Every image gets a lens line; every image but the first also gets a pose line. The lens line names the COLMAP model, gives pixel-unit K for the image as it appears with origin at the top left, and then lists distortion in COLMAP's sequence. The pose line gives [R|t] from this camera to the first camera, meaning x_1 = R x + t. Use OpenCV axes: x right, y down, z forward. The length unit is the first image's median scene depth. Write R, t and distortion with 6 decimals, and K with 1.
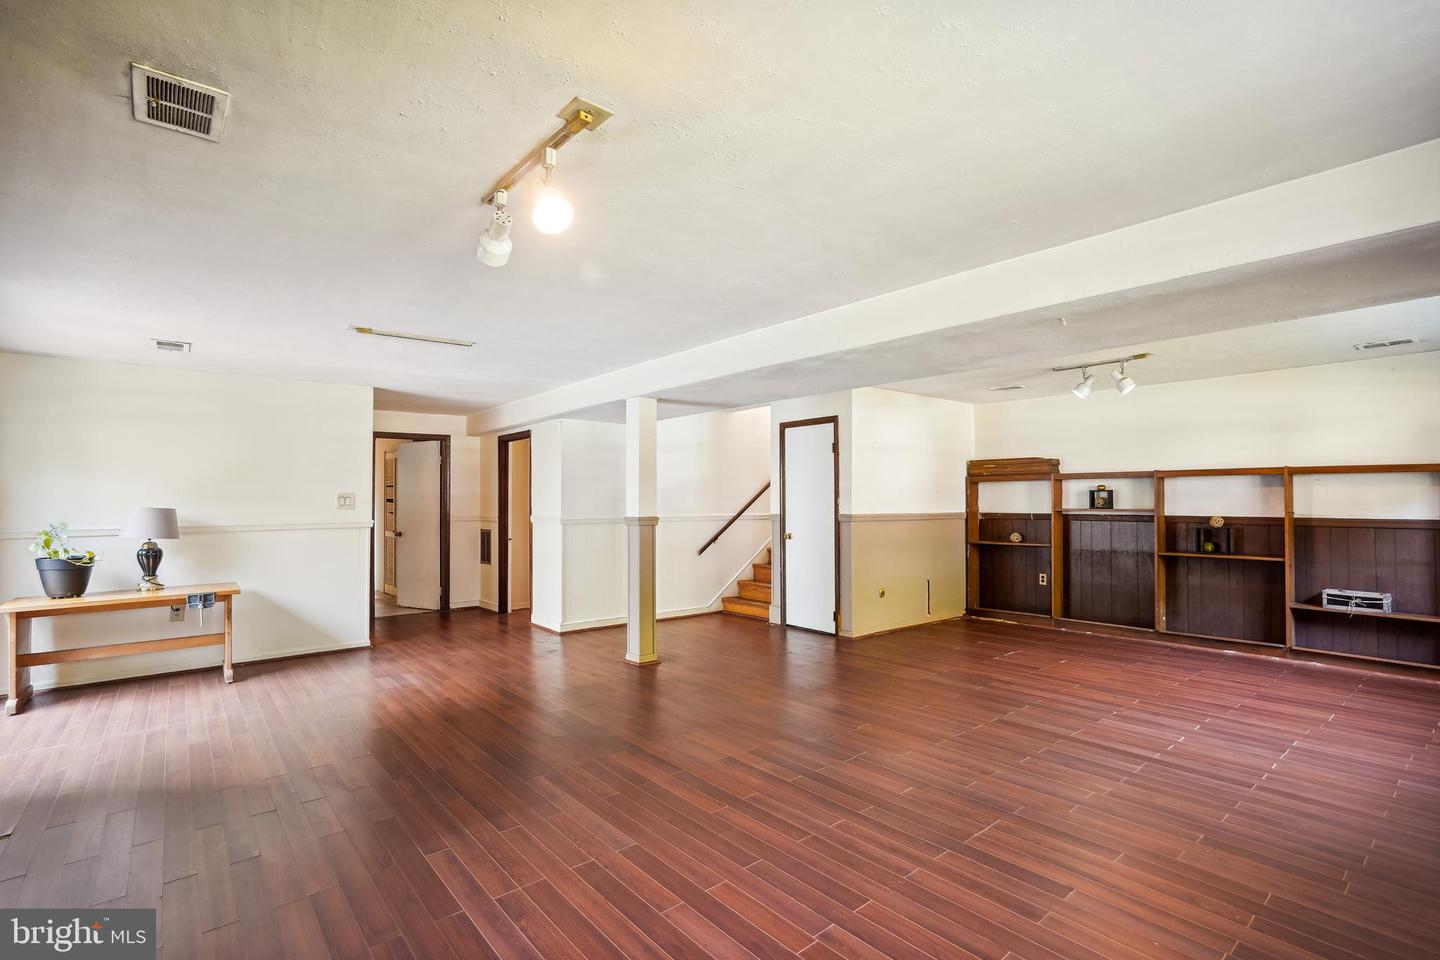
lens RADIAL K [[680.8, 0, 718.1], [0, 680.8, 478.8], [0, 0, 1]] dist [-0.019042, 0.000929]
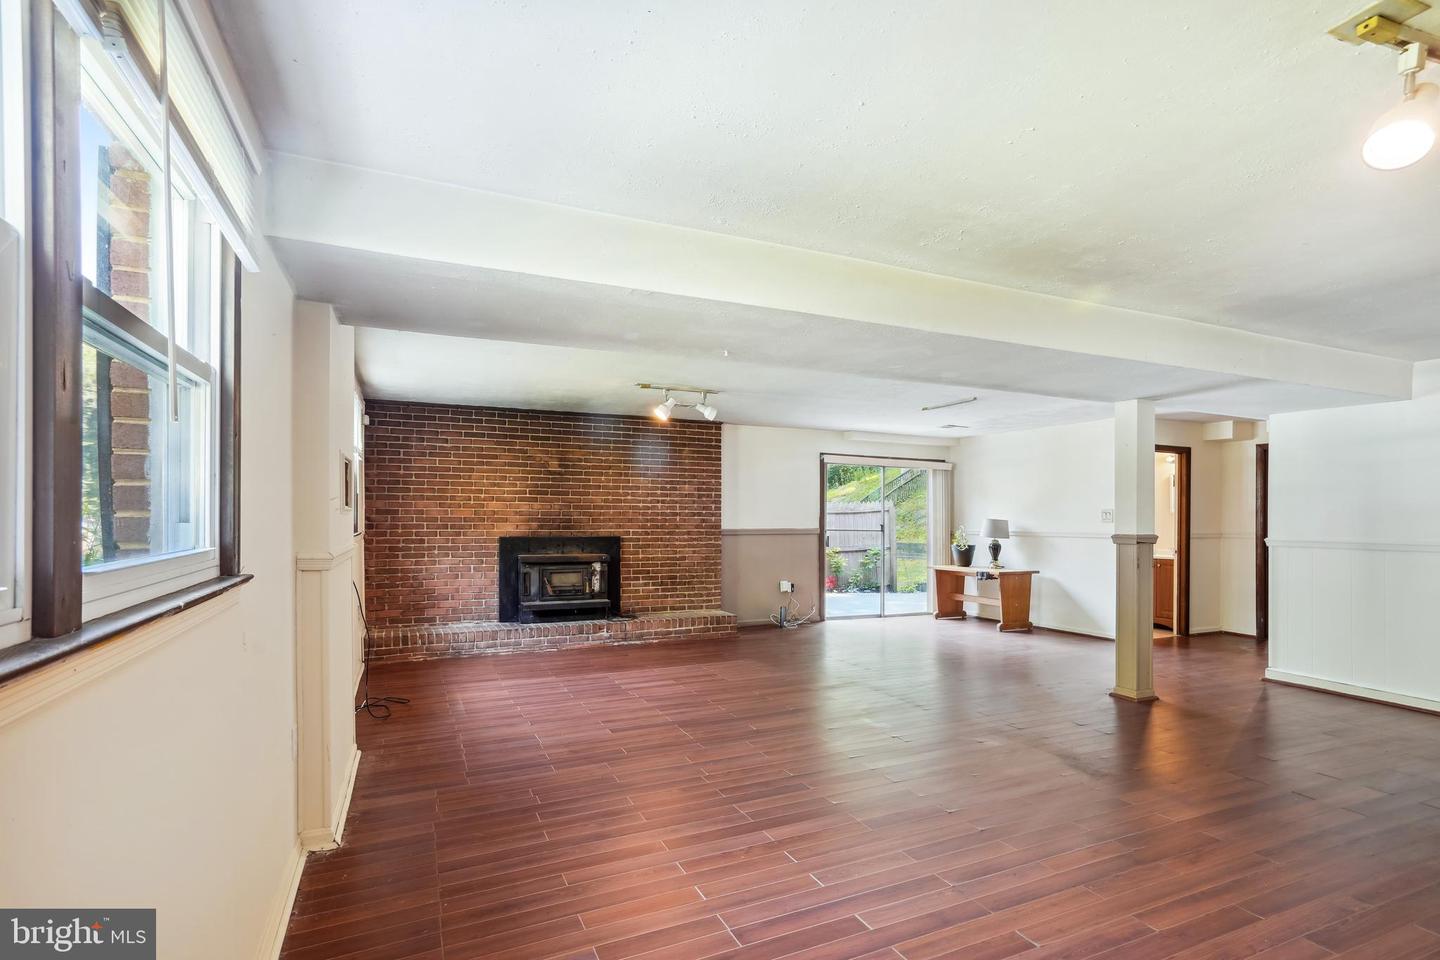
lens RADIAL K [[680.8, 0, 715.2], [0, 680.8, 513.8], [0, 0, 1]] dist [-0.019042, 0.000929]
pose [[-0.268888, 0.002939, -0.963167, 0.966145], [0.026935, 0.999627, -0.004469, 0.019603], [0.962795, -0.027144, -0.268867, 0.779169]]
